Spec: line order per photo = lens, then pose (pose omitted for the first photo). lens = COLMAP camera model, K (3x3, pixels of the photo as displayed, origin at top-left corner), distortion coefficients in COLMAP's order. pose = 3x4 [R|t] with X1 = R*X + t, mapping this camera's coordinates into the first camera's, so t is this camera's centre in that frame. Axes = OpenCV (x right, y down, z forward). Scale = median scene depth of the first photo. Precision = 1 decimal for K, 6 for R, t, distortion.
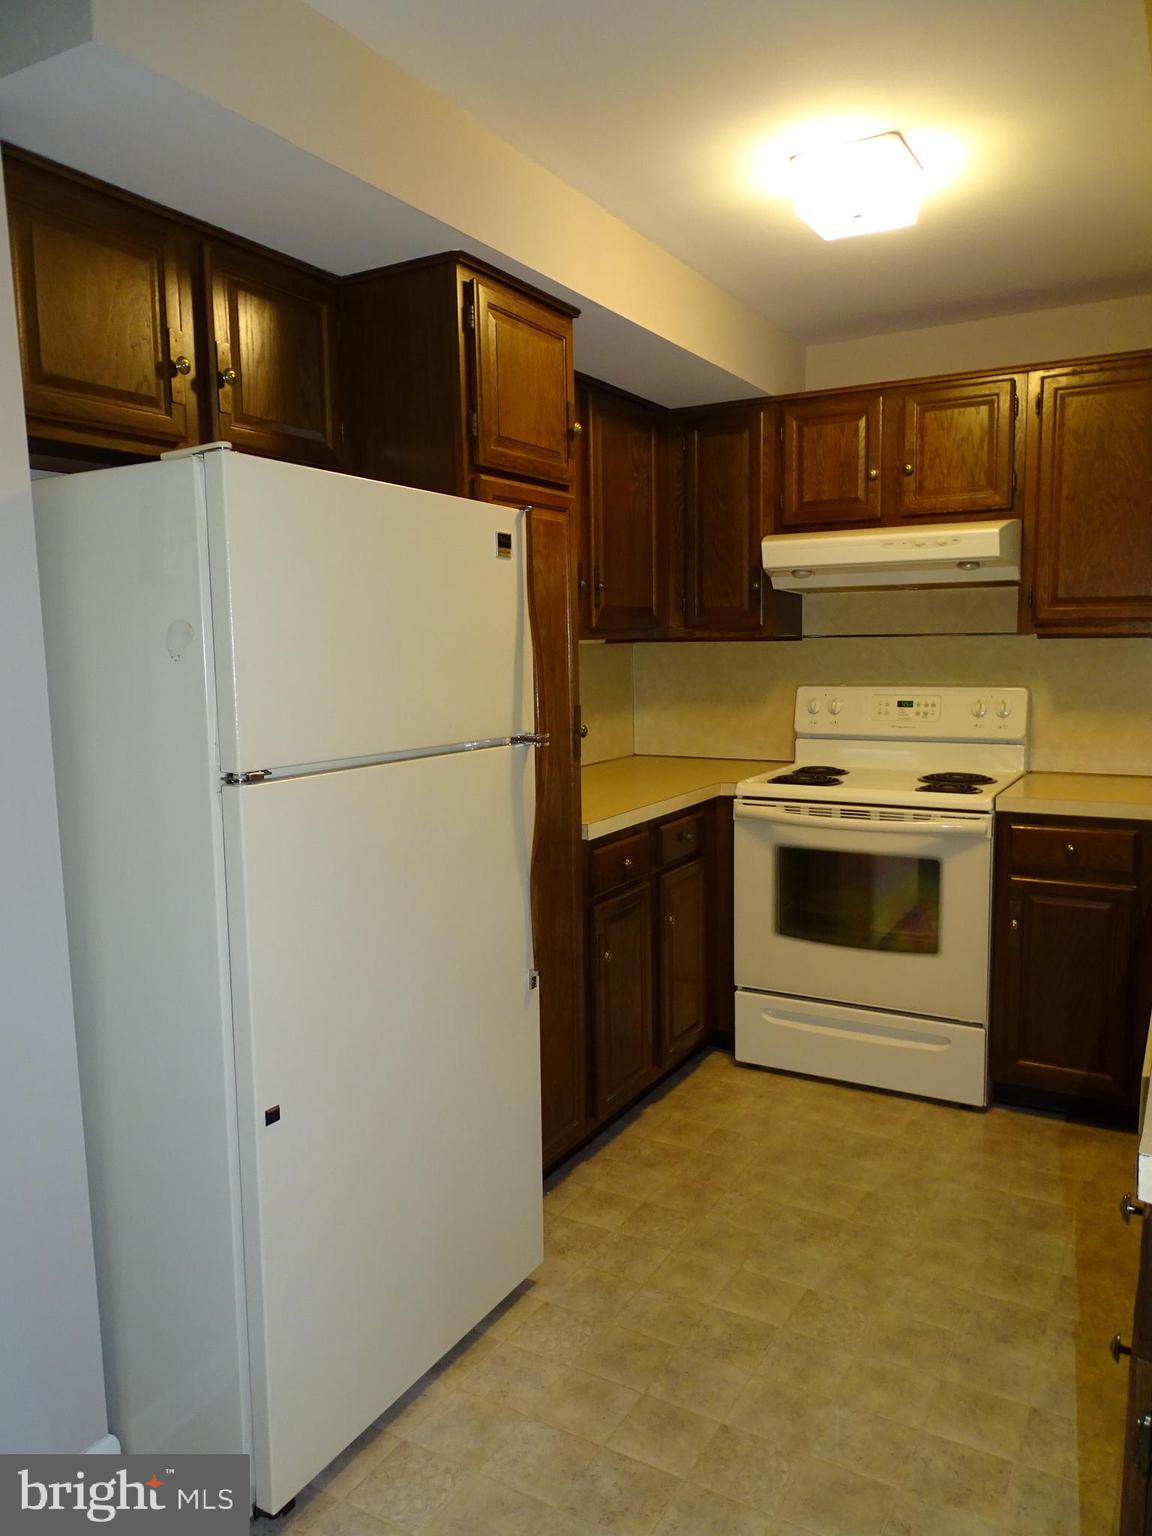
lens RADIAL K [[1089.9, 0, 576.0], [0, 1089.9, 768.0], [0, 0, 1]] dist [0.002566, 0.000734]
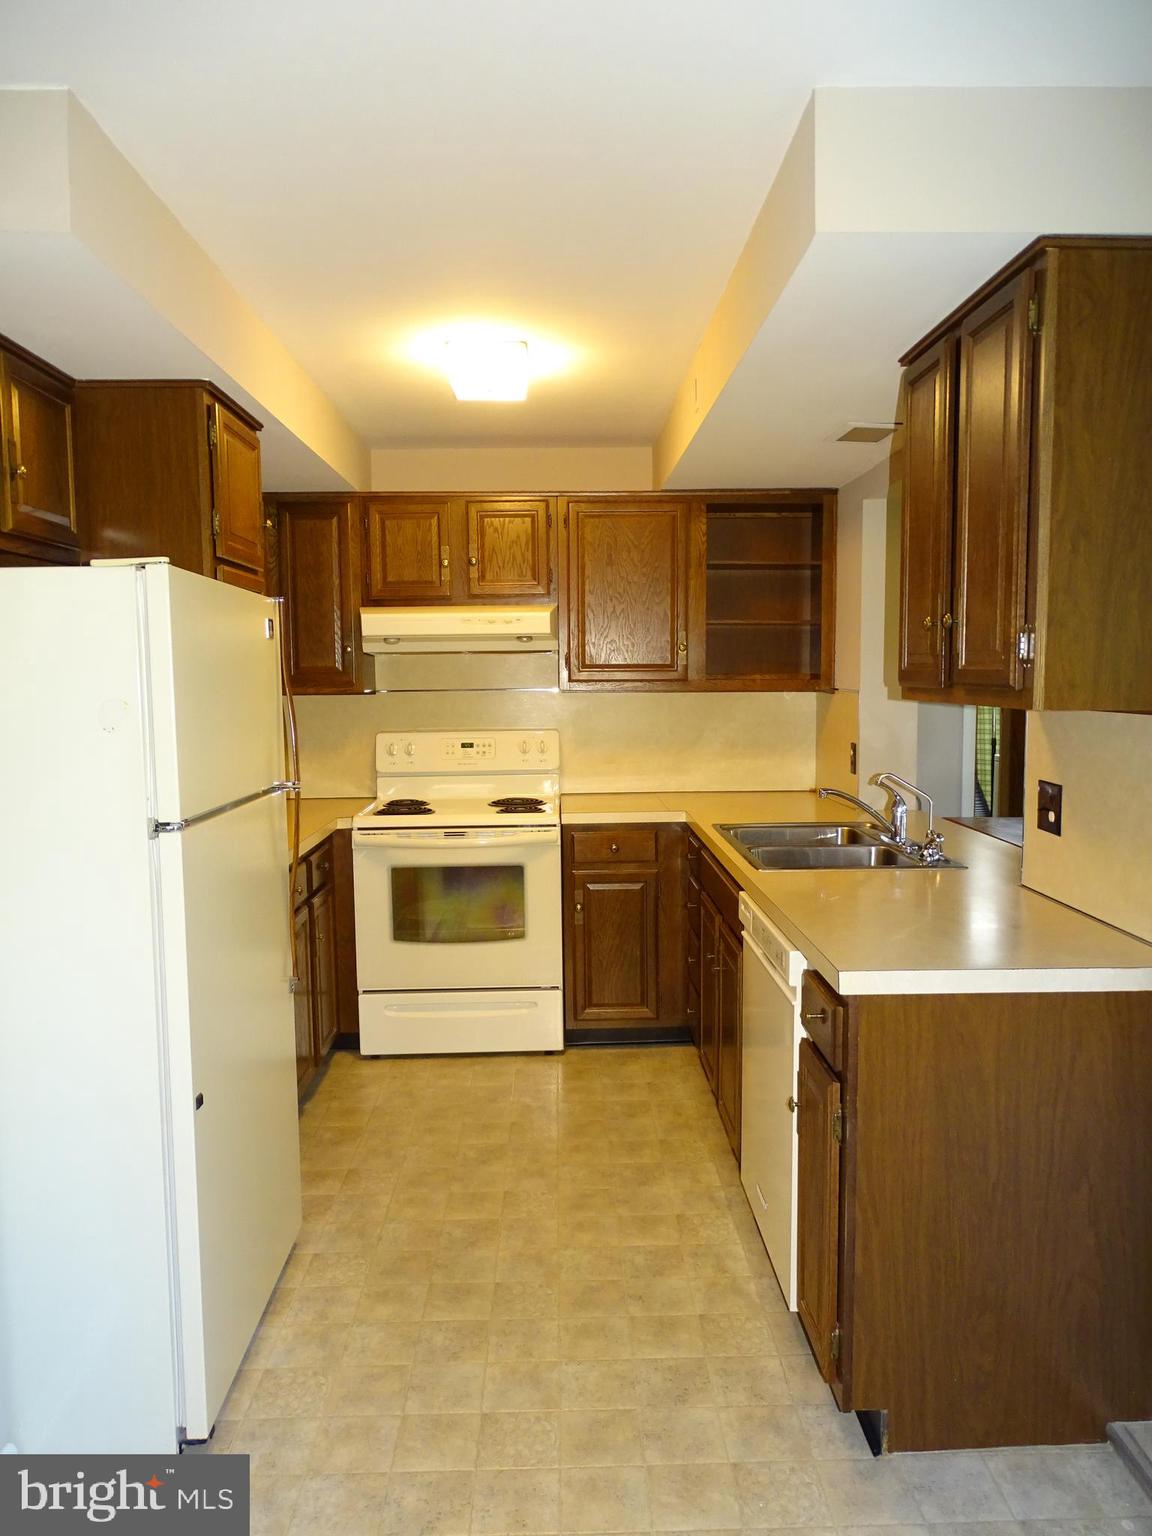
lens RADIAL K [[1089.9, 0, 576.0], [0, 1089.9, 768.0], [0, 0, 1]] dist [0.002566, 0.000734]
pose [[0.853451, -0.041370, 0.519528, -0.275301], [0.059755, 0.998038, -0.018687, -0.002859], [-0.517735, 0.046993, 0.854249, -0.143025]]
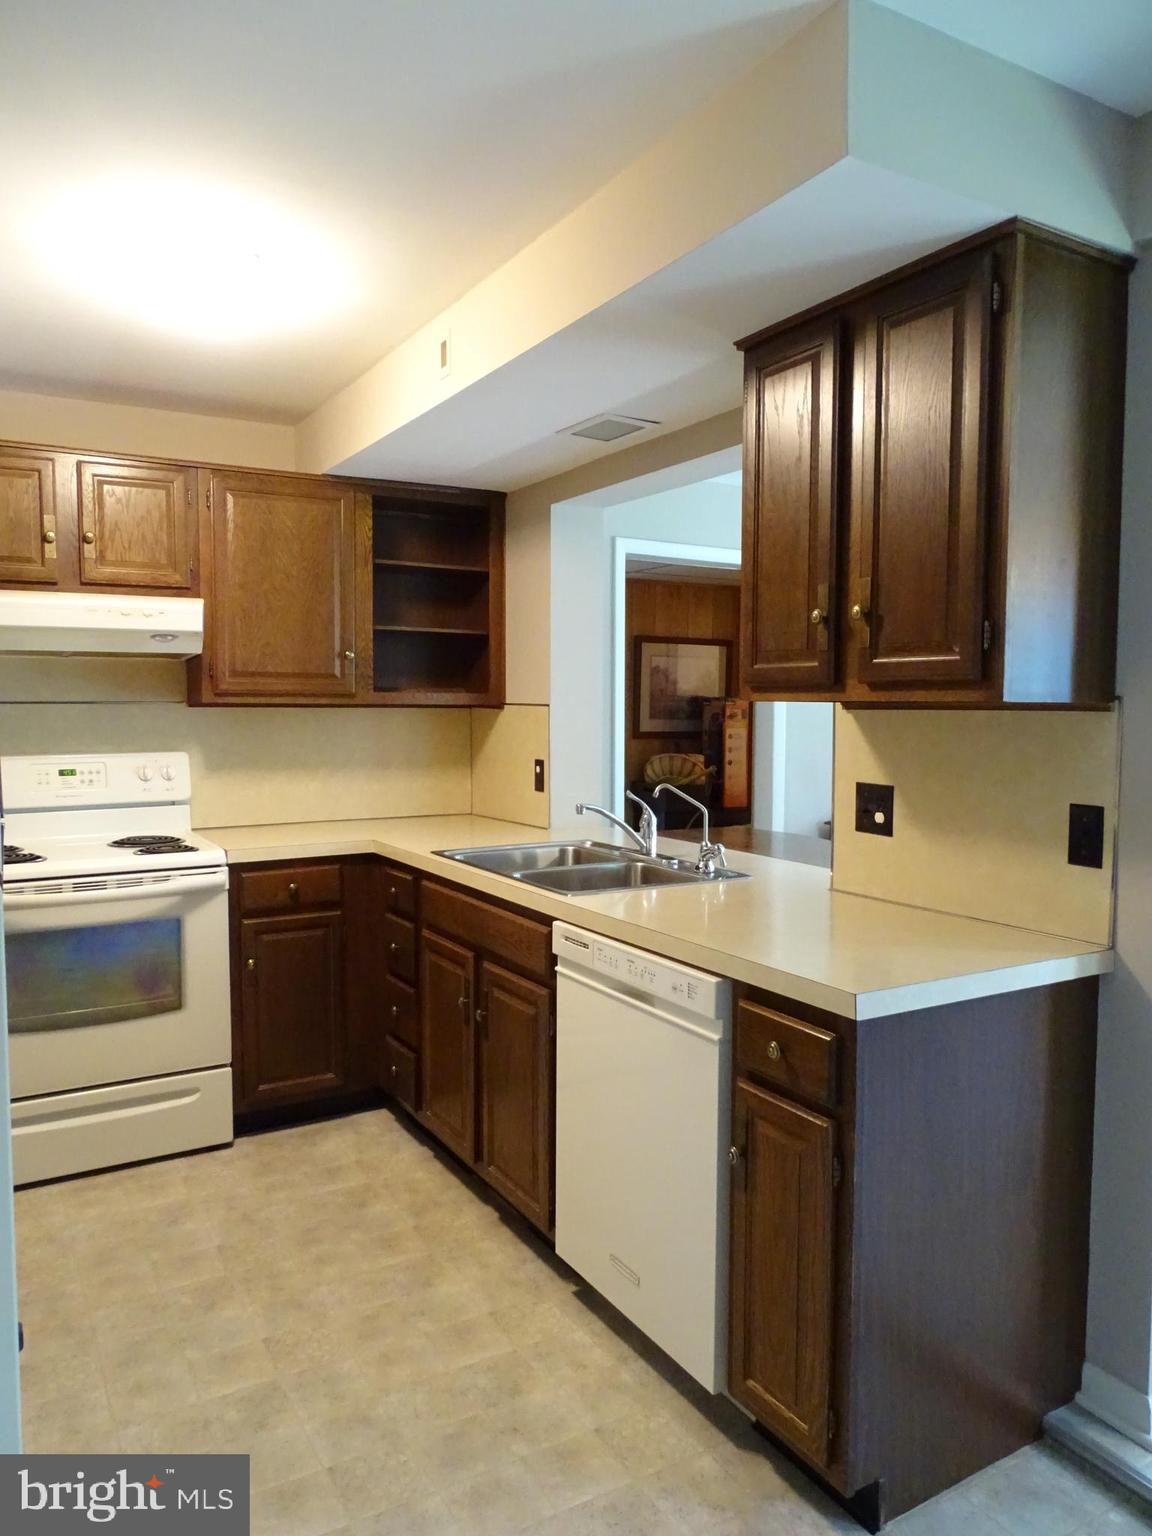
lens RADIAL K [[1089.8, 0, 576.0], [0, 1089.8, 768.0], [0, 0, 1]] dist [-0.007321, 0.003724]
pose [[0.496514, -0.039355, 0.867136, -0.364598], [0.095848, 0.995349, -0.009708, -0.011262], [-0.862721, 0.087934, 0.497976, 0.141108]]
